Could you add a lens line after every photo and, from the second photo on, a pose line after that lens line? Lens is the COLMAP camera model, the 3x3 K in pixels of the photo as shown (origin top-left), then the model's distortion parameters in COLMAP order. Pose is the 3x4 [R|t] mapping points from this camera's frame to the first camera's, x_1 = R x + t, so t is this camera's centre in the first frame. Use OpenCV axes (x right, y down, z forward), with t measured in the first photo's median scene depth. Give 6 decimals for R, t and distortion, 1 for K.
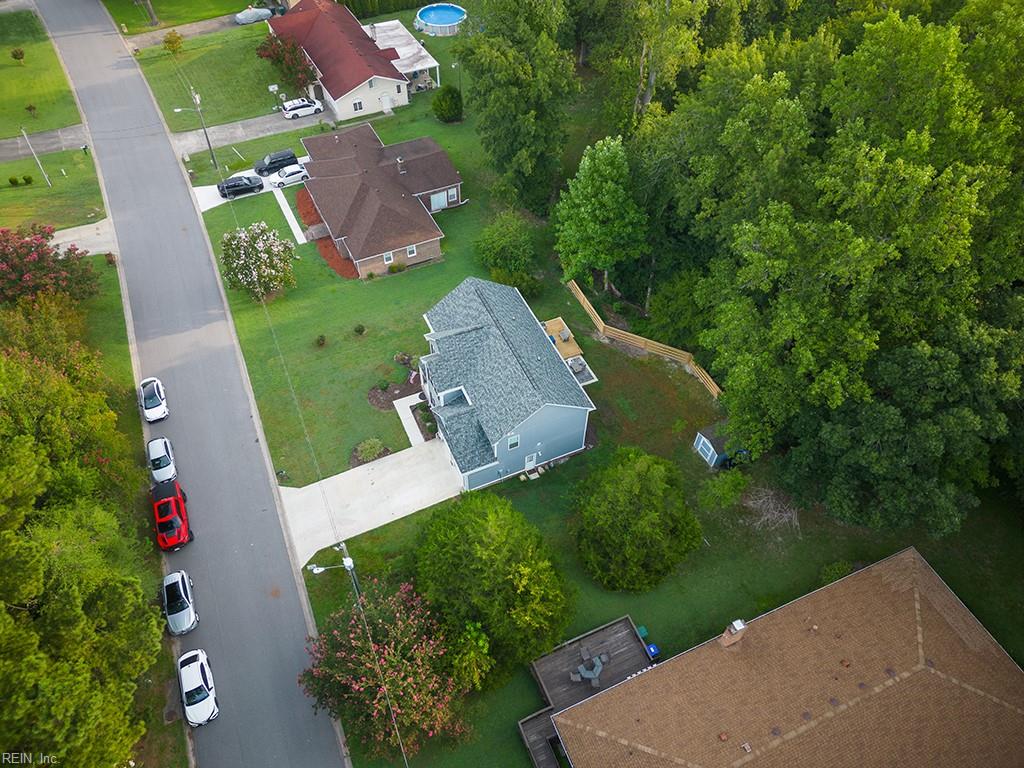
lens RADIAL K [[717.6, 0, 512.0], [0, 717.6, 384.0], [0, 0, 1]] dist [0.100743, -0.125498]
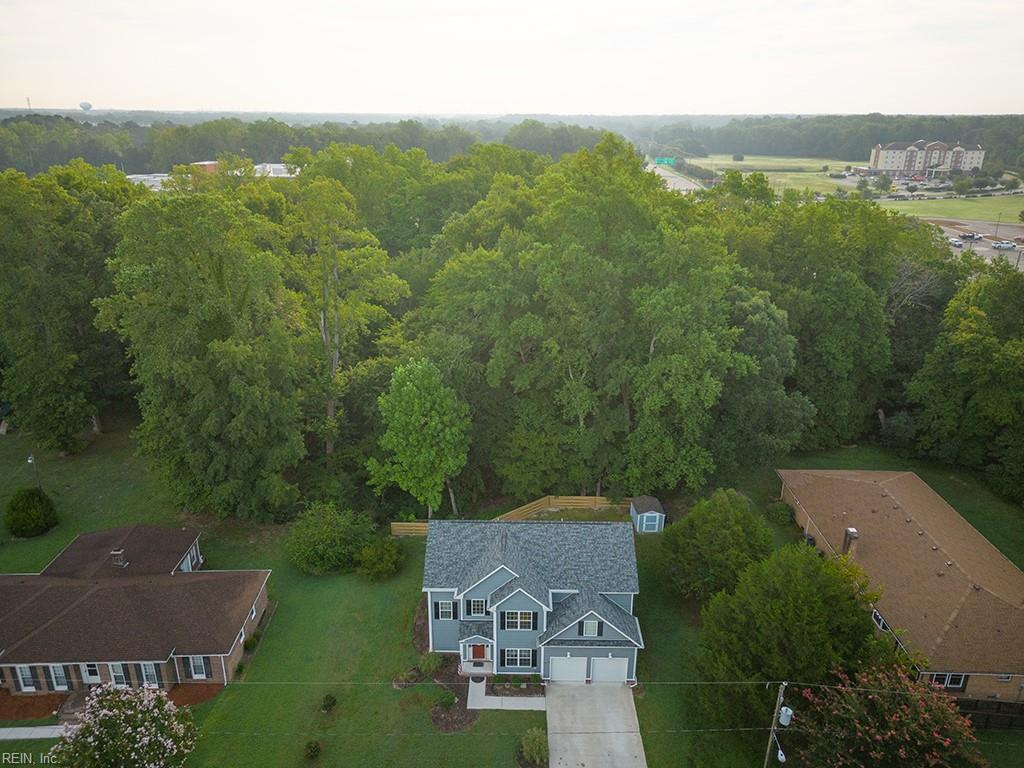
lens RADIAL K [[717.6, 0, 512.0], [0, 717.6, 384.0], [0, 0, 1]] dist [0.100743, -0.125498]
pose [[0.419187, -0.325922, 0.847383, -0.734434], [0.695388, 0.715327, -0.068867, -0.143531], [-0.583711, 0.618128, 0.526498, 0.394463]]
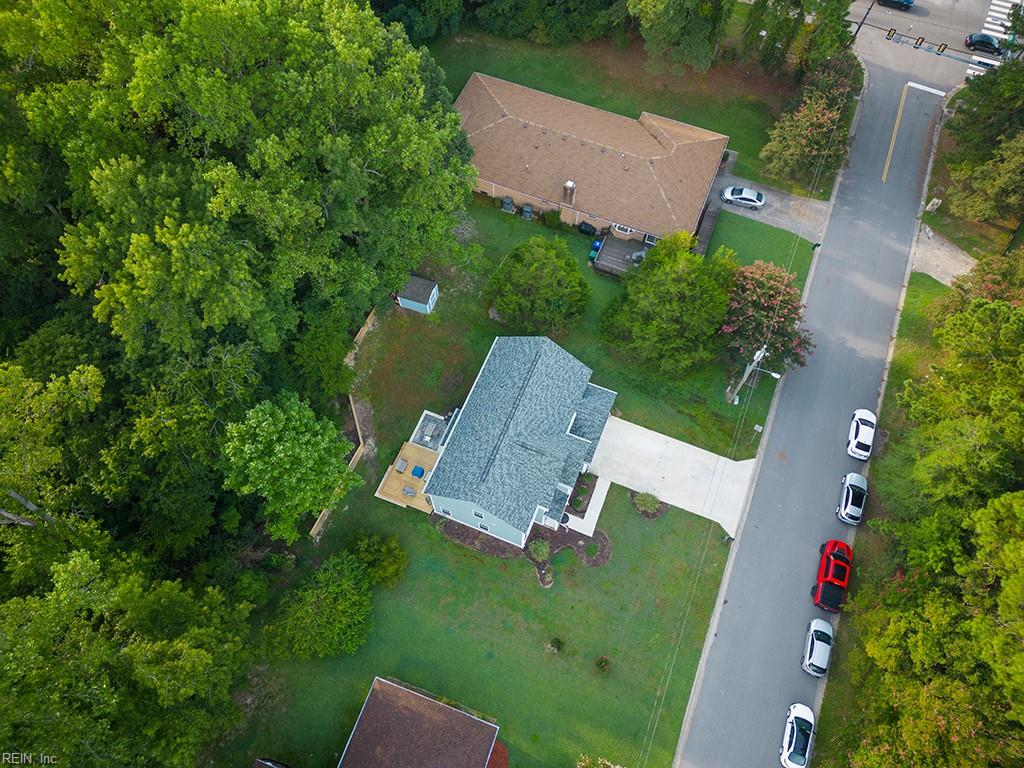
lens RADIAL K [[717.6, 0, 512.0], [0, 717.6, 384.0], [0, 0, 1]] dist [0.100743, -0.125498]
pose [[-0.692126, -0.654182, 0.304972, -0.271844], [0.543180, -0.193840, 0.816934, -0.831075], [-0.475308, 0.731076, 0.489500, 0.474475]]
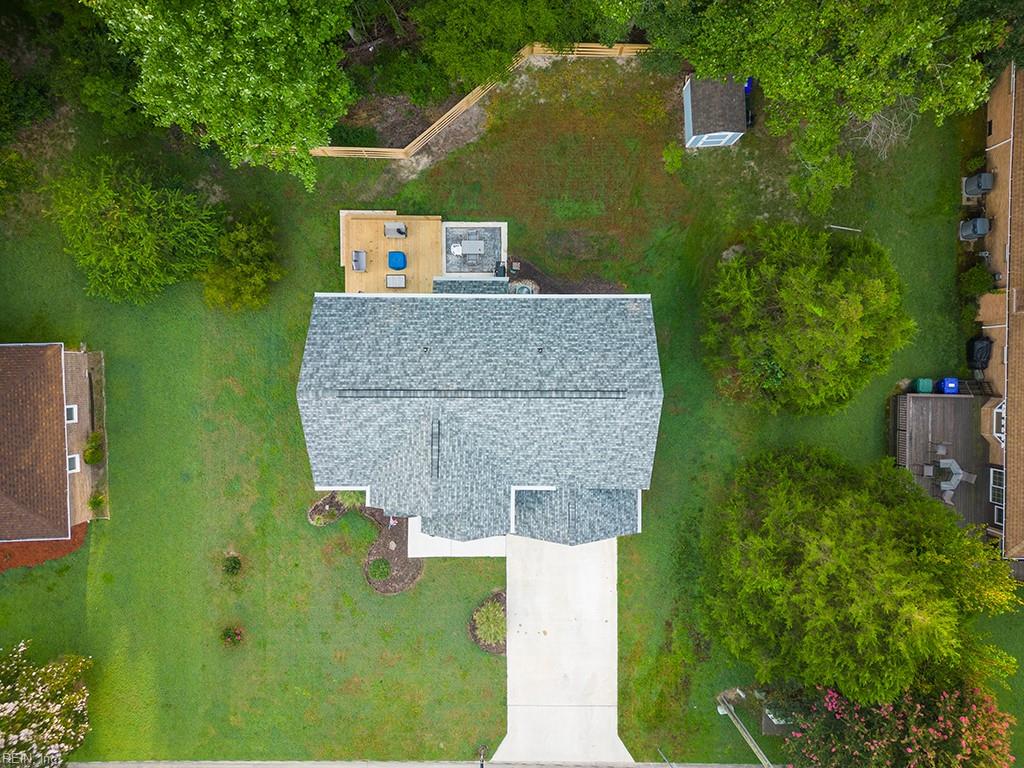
lens RADIAL K [[717.6, 0, 512.0], [0, 717.6, 384.0], [0, 0, 1]] dist [0.100743, -0.125498]
pose [[0.412007, -0.910837, -0.025000, 0.019178], [0.697676, 0.297700, 0.651631, -0.382915], [-0.586087, -0.285919, 0.758124, 0.573234]]
